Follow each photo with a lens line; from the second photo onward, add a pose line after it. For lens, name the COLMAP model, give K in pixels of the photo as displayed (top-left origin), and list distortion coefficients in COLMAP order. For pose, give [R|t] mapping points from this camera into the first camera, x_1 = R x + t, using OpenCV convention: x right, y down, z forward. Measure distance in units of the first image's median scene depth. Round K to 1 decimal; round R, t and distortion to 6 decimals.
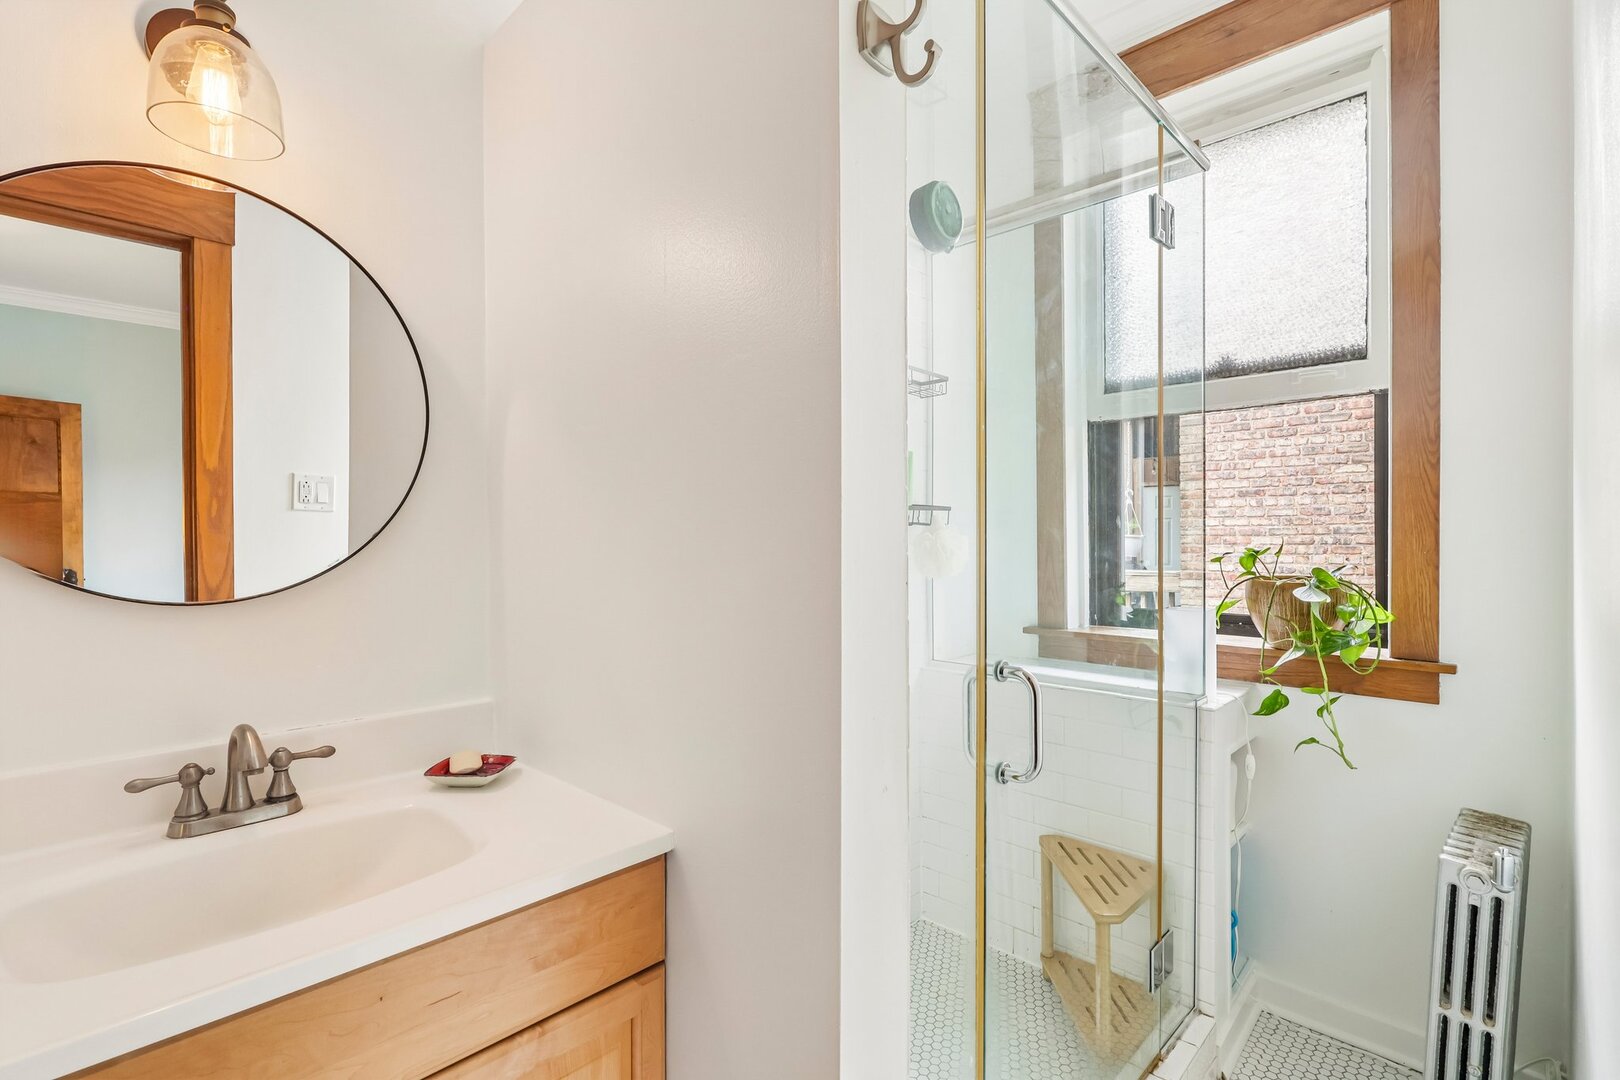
lens RADIAL K [[756.1, 0, 794.4], [0, 756.1, 535.8], [0, 0, 1]] dist [0.003759, 0.000947]
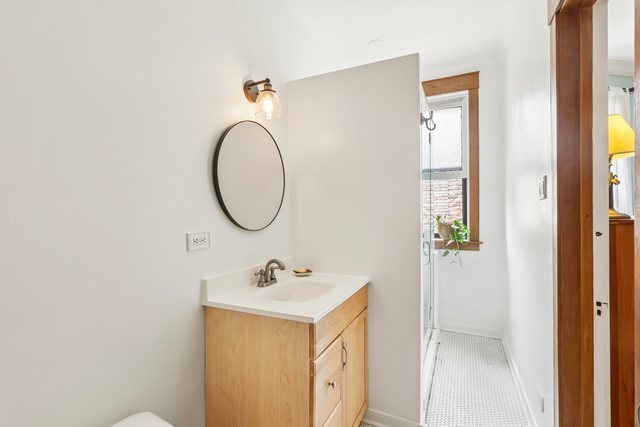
lens RADIAL K [[298.7, 0, 326.0], [0, 298.7, 210.6], [0, 0, 1]] dist [0.003759, 0.000947]
pose [[0.943603, 0.000590, 0.331080, -0.531079], [0.002334, 0.999962, -0.008434, 0.000740], [-0.331072, 0.008731, 0.943565, -0.325106]]
